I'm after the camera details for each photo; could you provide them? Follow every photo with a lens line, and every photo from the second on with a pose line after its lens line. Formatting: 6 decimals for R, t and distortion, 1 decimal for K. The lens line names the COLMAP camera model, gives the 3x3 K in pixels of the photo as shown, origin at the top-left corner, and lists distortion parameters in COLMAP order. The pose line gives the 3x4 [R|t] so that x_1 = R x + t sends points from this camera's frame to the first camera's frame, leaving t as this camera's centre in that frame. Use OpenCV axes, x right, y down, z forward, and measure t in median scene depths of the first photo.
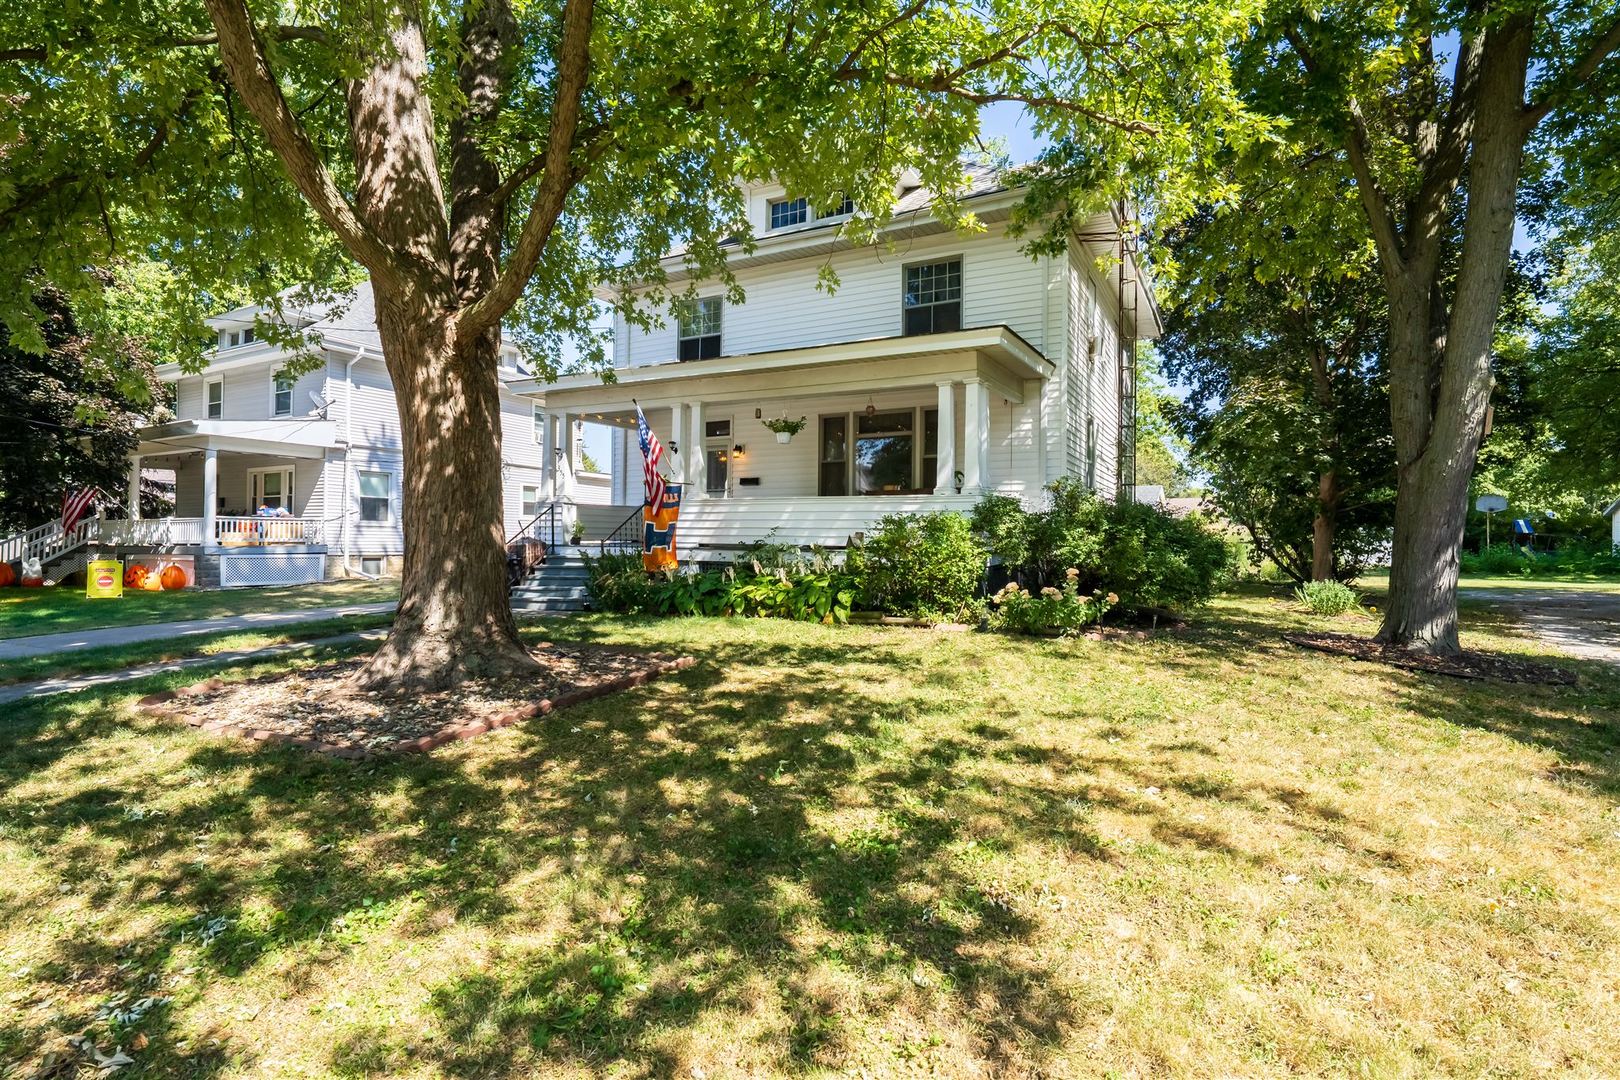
lens RADIAL K [[815.8, 0, 813.5], [0, 815.8, 547.1], [0, 0, 1]] dist [-0.000959, 0.000401]
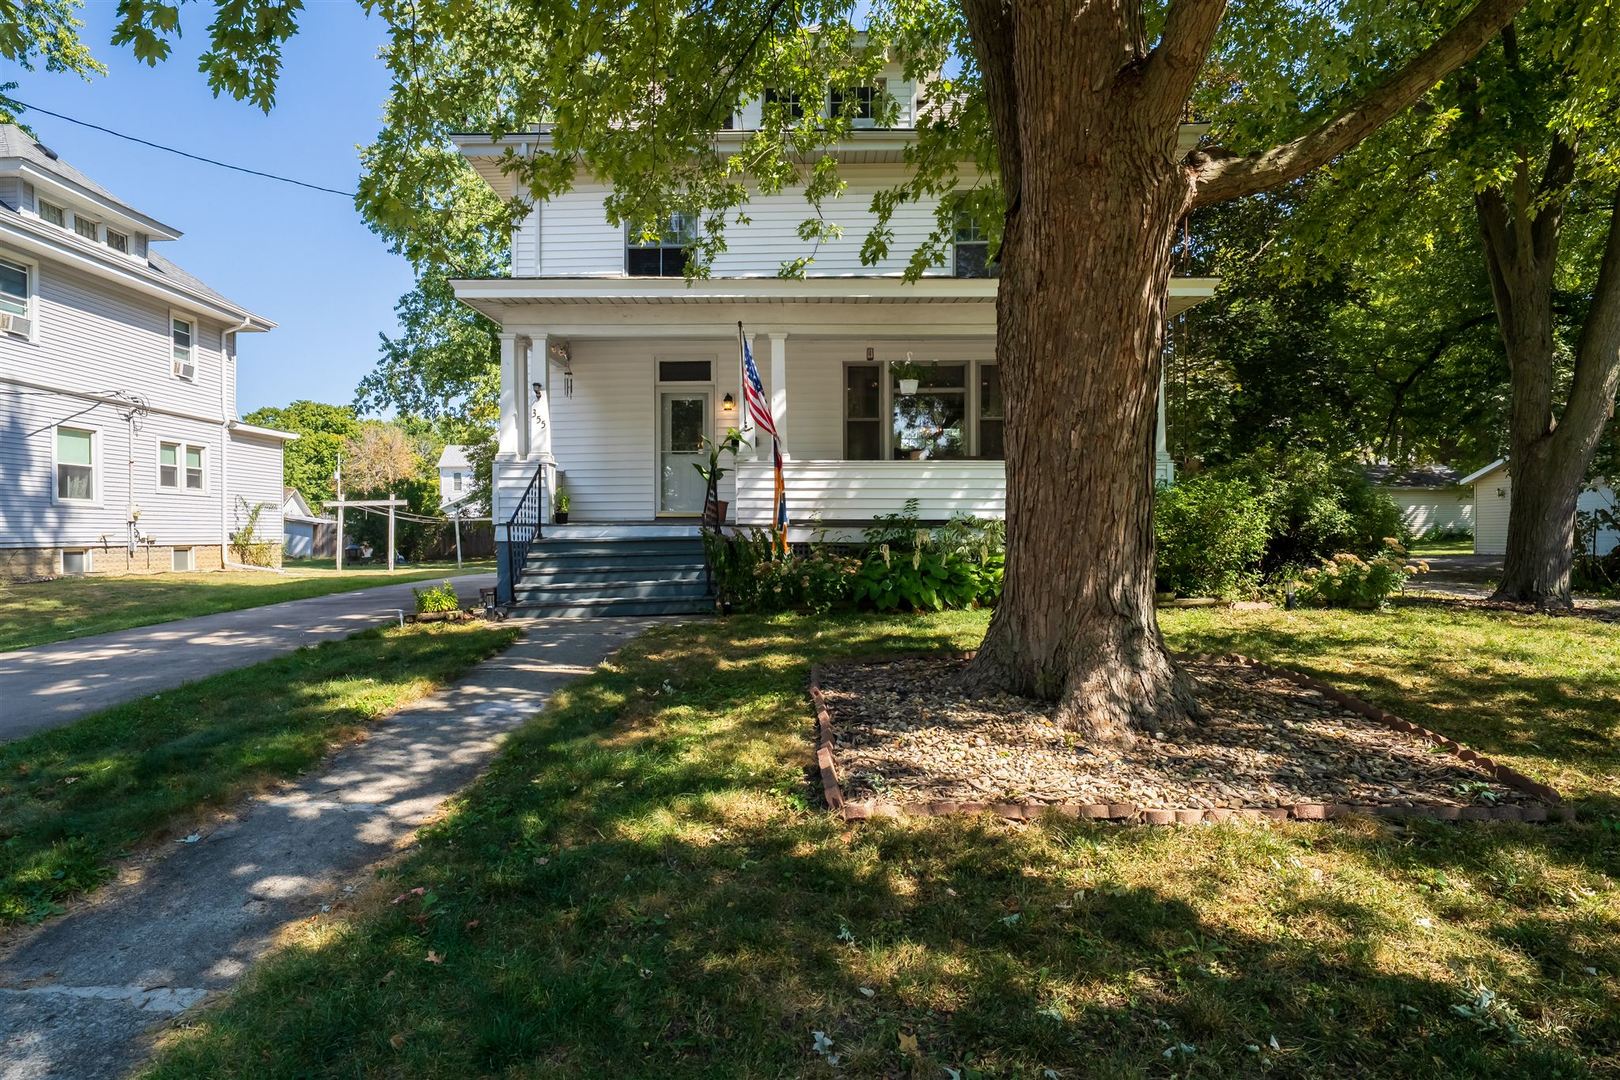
lens RADIAL K [[935.5, 0, 793.8], [0, 935.5, 536.5], [0, 0, 1]] dist [-0.001828, -0.000043]
pose [[0.884985, -0.014371, 0.465397, -0.458114], [0.012886, 0.999897, 0.006373, 0.005027], [-0.465441, 0.000357, 0.885079, 0.191122]]
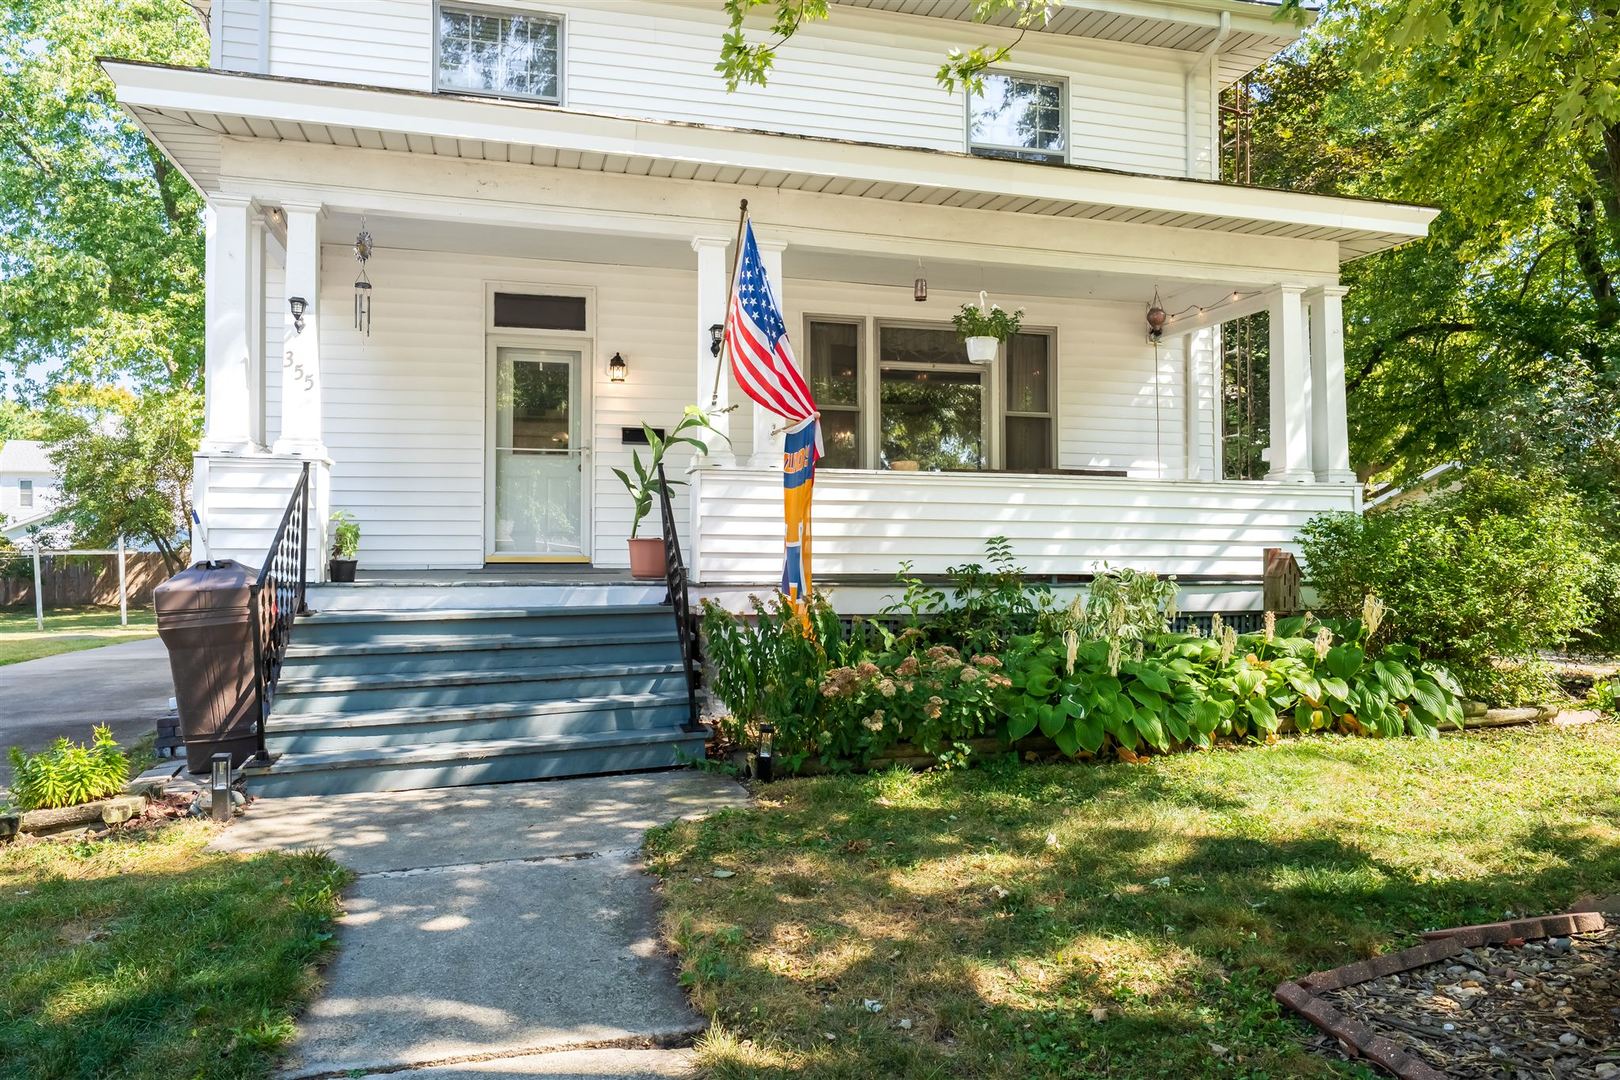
lens RADIAL K [[1094.9, 0, 814.8], [0, 1094.9, 531.2], [0, 0, 1]] dist [0.010817, -0.006977]
pose [[0.718861, 0.008890, 0.695097, -0.444171], [0.010623, 0.999661, -0.023772, -0.010752], [-0.695072, 0.024472, 0.718523, 0.492764]]
